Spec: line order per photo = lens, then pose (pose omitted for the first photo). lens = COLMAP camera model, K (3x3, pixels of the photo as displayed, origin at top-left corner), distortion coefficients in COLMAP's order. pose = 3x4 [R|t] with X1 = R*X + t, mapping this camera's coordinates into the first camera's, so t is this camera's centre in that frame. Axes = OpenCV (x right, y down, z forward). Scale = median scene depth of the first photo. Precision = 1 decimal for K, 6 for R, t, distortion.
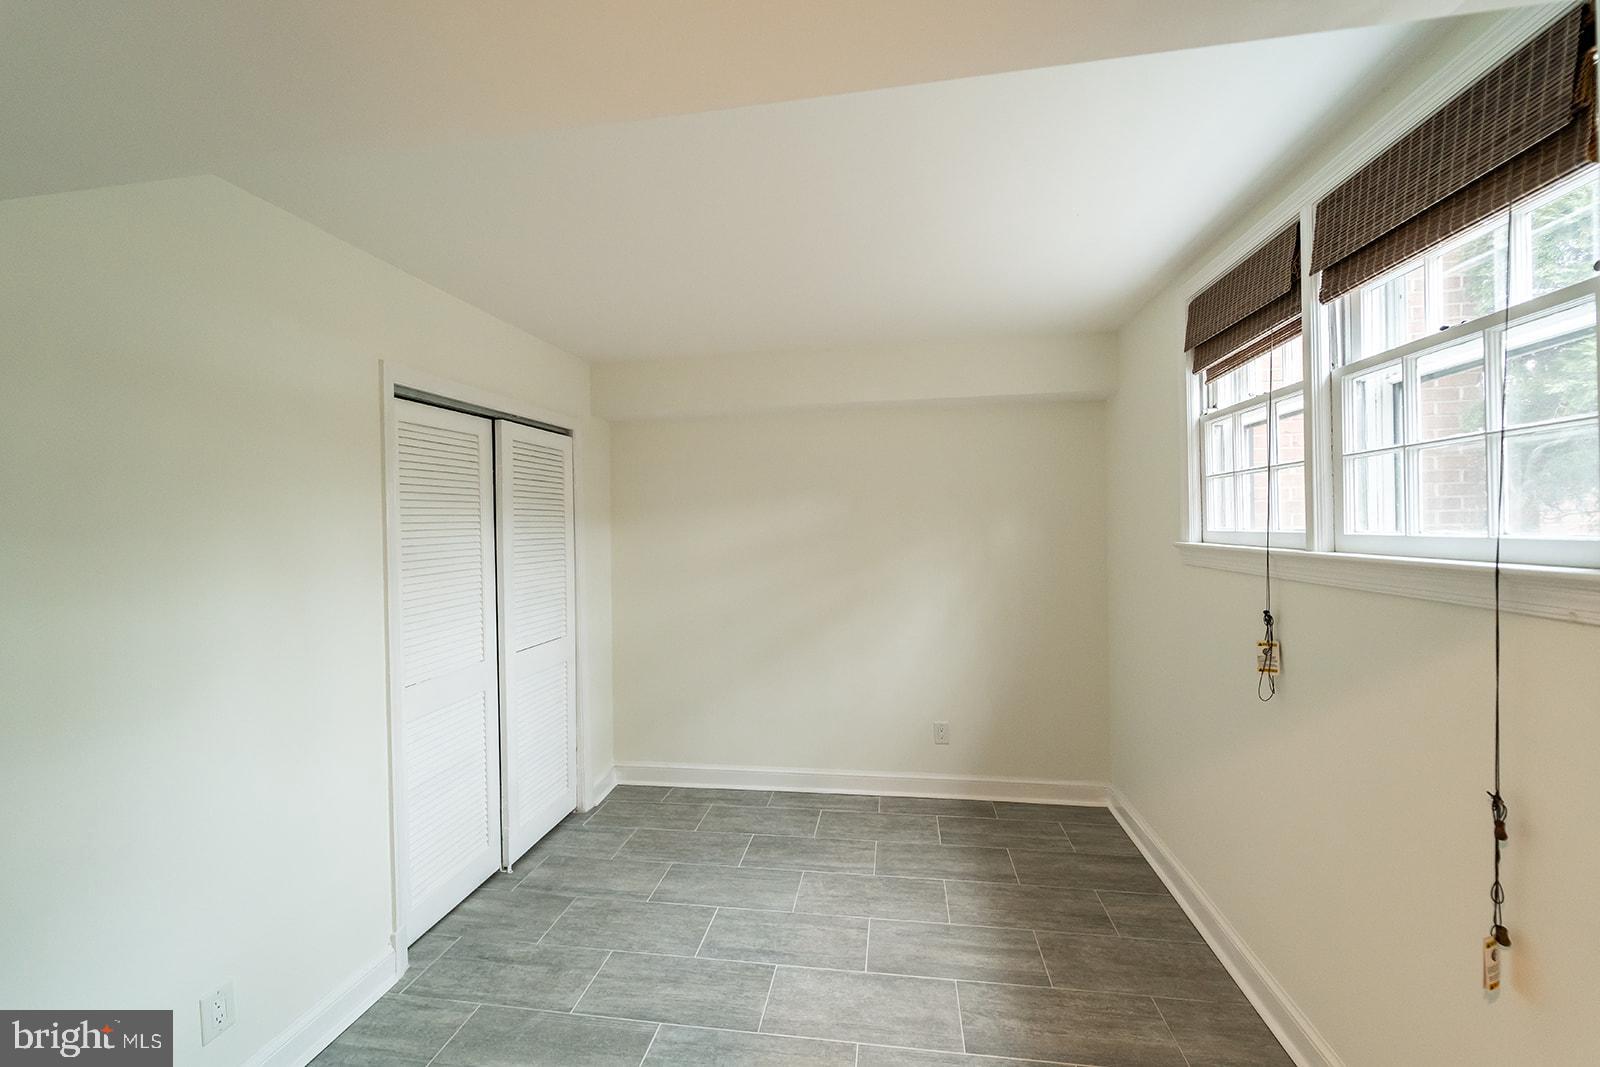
lens RADIAL K [[647.9, 0, 804.4], [0, 647.9, 527.4], [0, 0, 1]] dist [-0.001063, -0.000446]
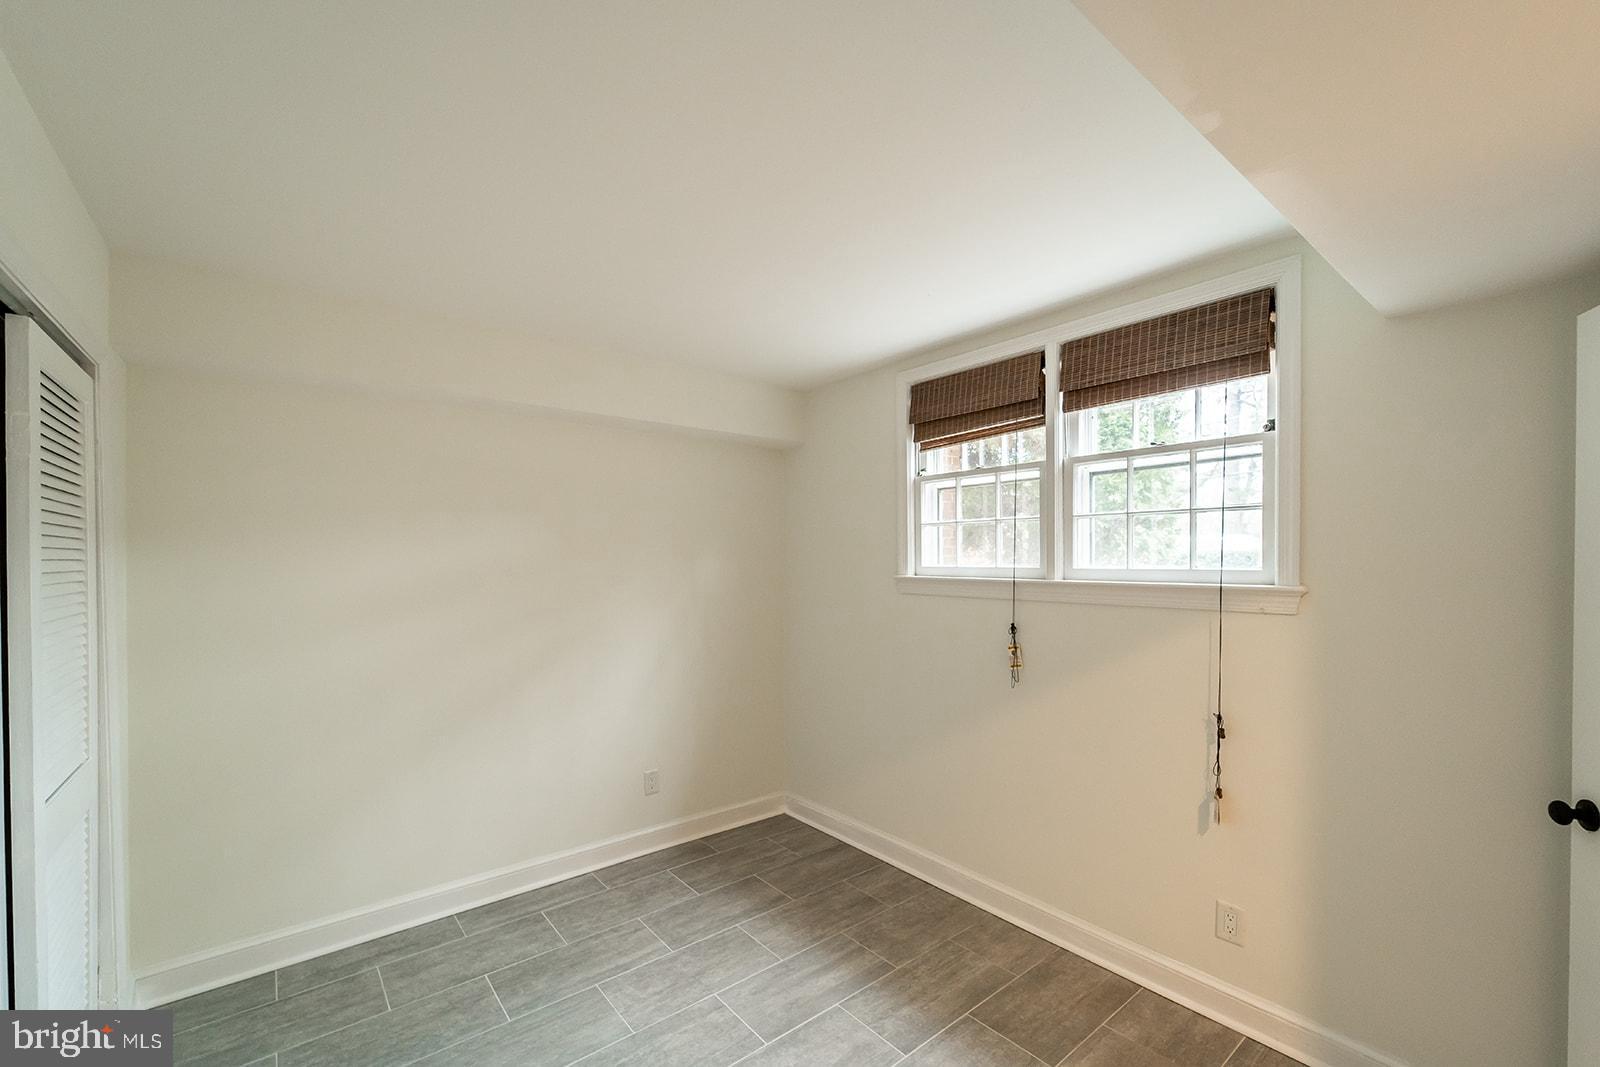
lens RADIAL K [[652.3, 0, 798.7], [0, 652.3, 568.2], [0, 0, 1]] dist [0.002200, -0.000409]
pose [[0.678348, 0.007459, 0.734703, -0.484920], [-0.008376, 0.999962, -0.002418, 0.013171], [-0.734693, -0.004514, 0.678385, 0.298449]]
